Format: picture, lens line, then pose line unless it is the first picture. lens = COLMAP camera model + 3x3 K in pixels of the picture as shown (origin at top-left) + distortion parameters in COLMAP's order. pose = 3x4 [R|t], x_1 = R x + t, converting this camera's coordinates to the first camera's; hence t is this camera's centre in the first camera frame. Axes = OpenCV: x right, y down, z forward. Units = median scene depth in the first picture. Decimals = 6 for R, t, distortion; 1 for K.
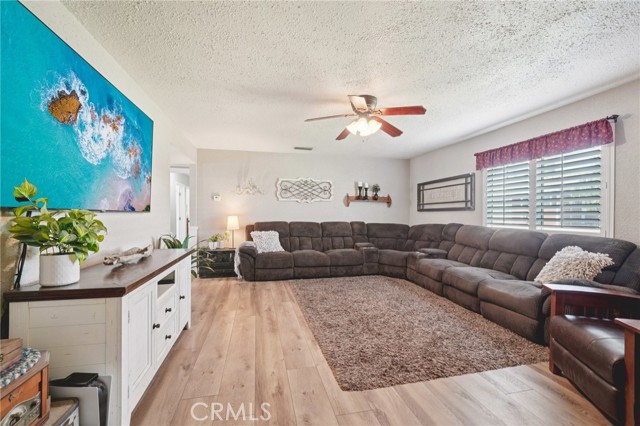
lens RADIAL K [[258.3, 0, 317.9], [0, 258.3, 215.4], [0, 0, 1]] dist [-0.004574, 0.001519]
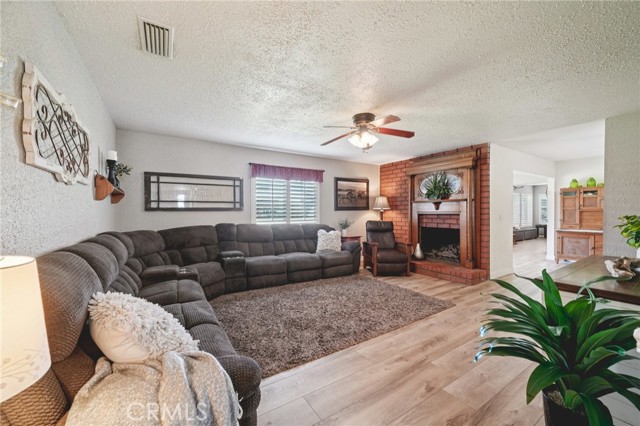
lens RADIAL K [[246.1, 0, 317.4], [0, 246.1, 212.2], [0, 0, 1]] dist [-0.000538, 0.000039]
pose [[-0.315474, -0.004919, 0.948921, -0.550903], [0.002883, 0.999977, 0.006142, -0.019585], [-0.948930, 0.004674, -0.315453, 1.060268]]
